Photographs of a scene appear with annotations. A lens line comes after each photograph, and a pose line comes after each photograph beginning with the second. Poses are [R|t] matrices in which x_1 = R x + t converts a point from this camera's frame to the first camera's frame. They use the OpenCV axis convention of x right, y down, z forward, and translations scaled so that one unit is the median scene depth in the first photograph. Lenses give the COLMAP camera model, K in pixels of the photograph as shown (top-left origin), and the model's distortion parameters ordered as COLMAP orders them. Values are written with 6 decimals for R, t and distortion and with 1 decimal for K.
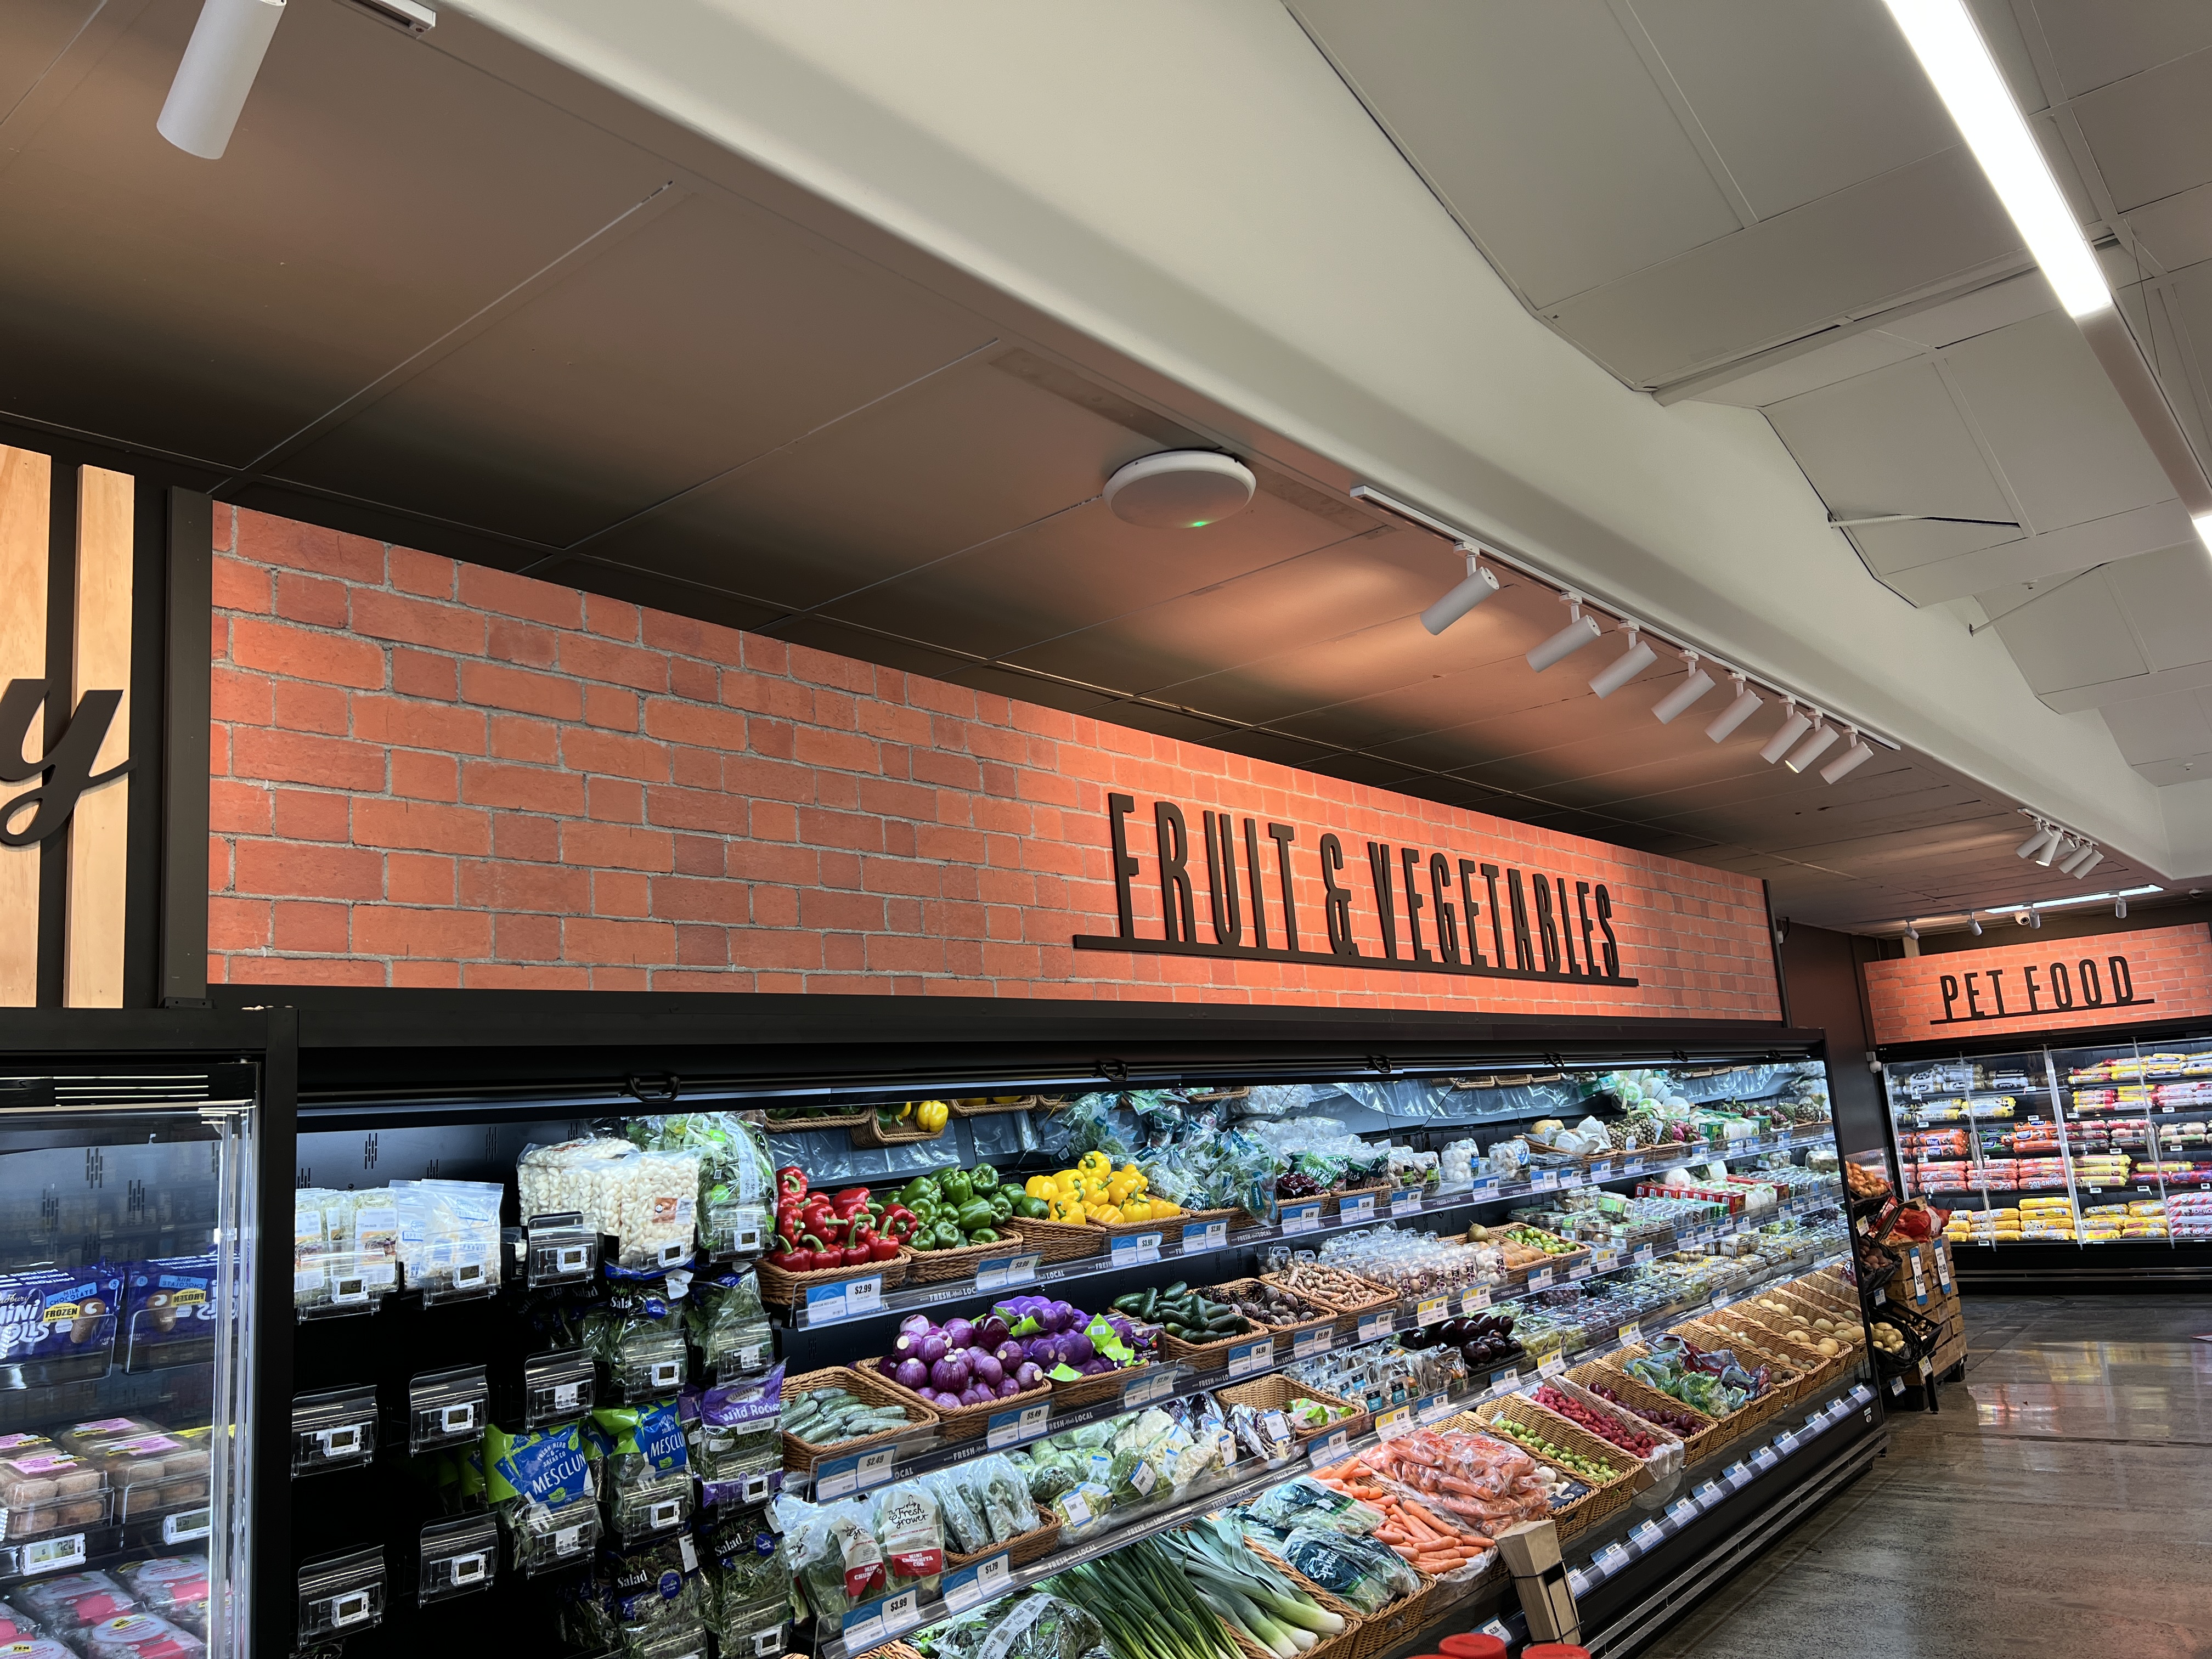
lens RADIAL K [[1667.7, 0, 1107.7], [0, 1667.7, 820.9], [0, 0, 1]] dist [0.079588, -0.086478]
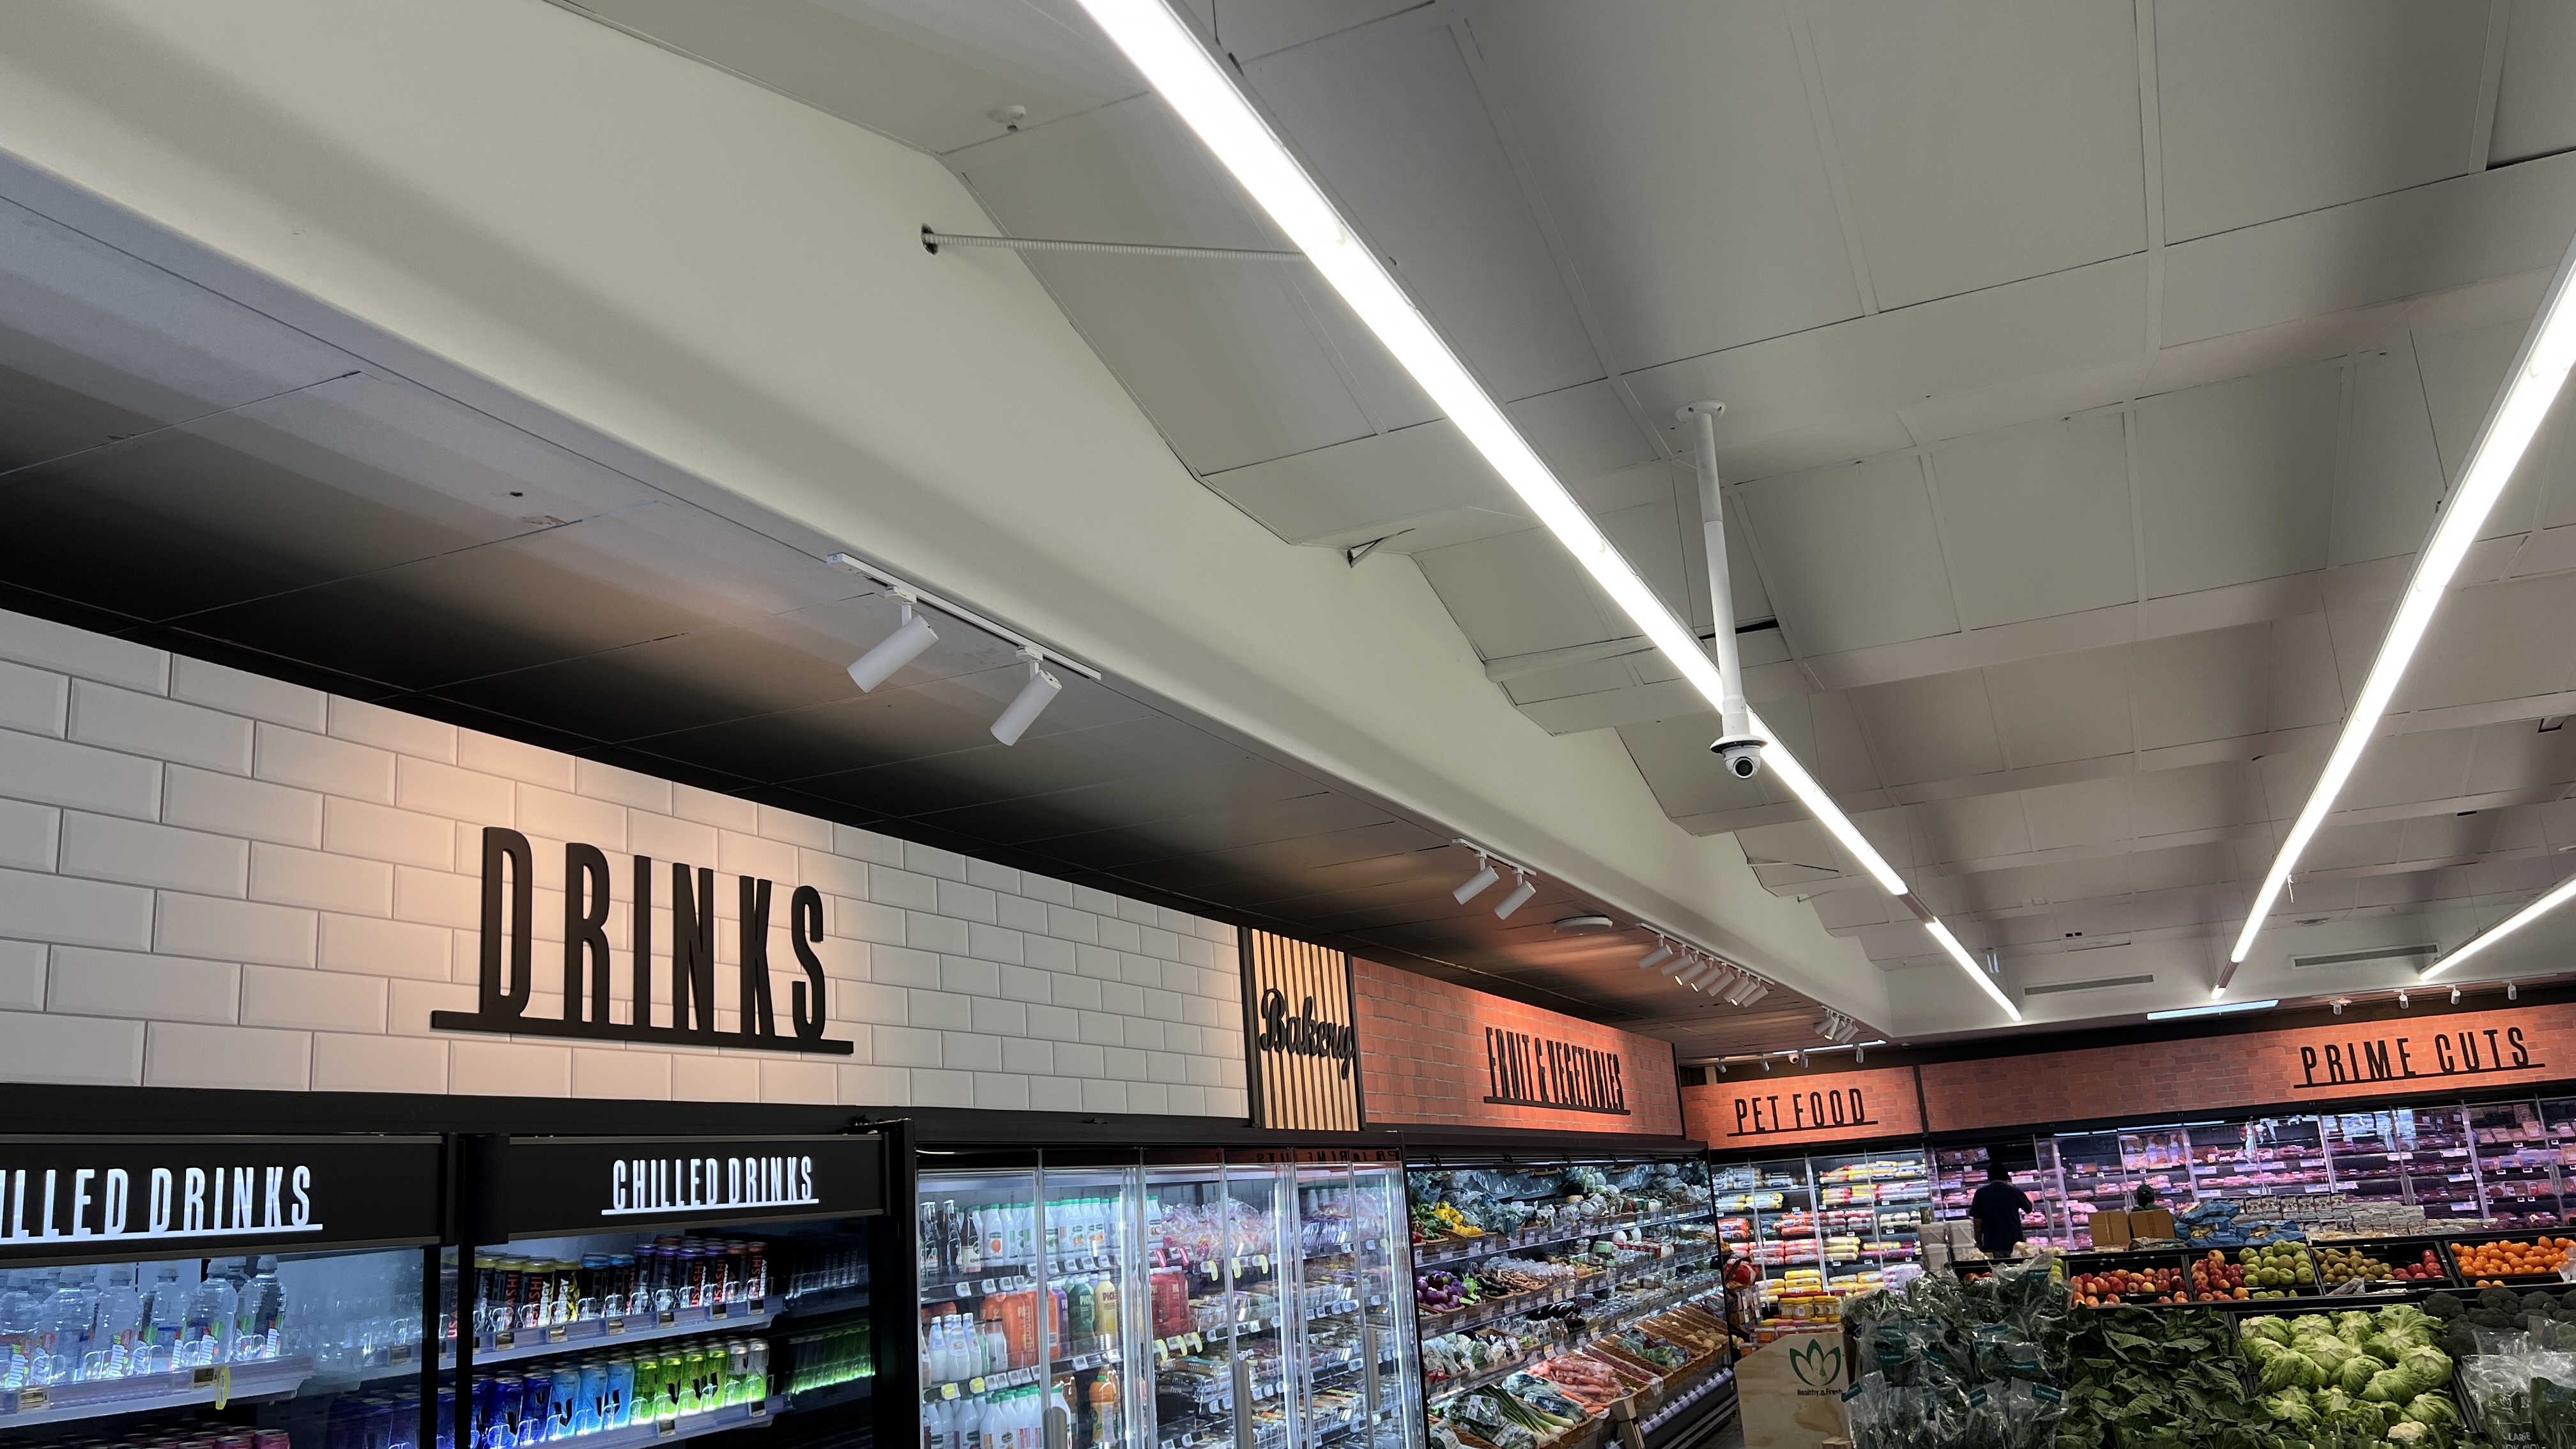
lens RADIAL K [[1924.2, 0, 1288.0], [0, 1924.2, 724.5], [0, 0, 1]] dist [0.053972, -0.061355]
pose [[0.962366, 0.070434, 0.262472, -0.593095], [-0.048527, 0.994845, -0.089039, -0.109849], [-0.267390, 0.072951, 0.960823, -0.859956]]
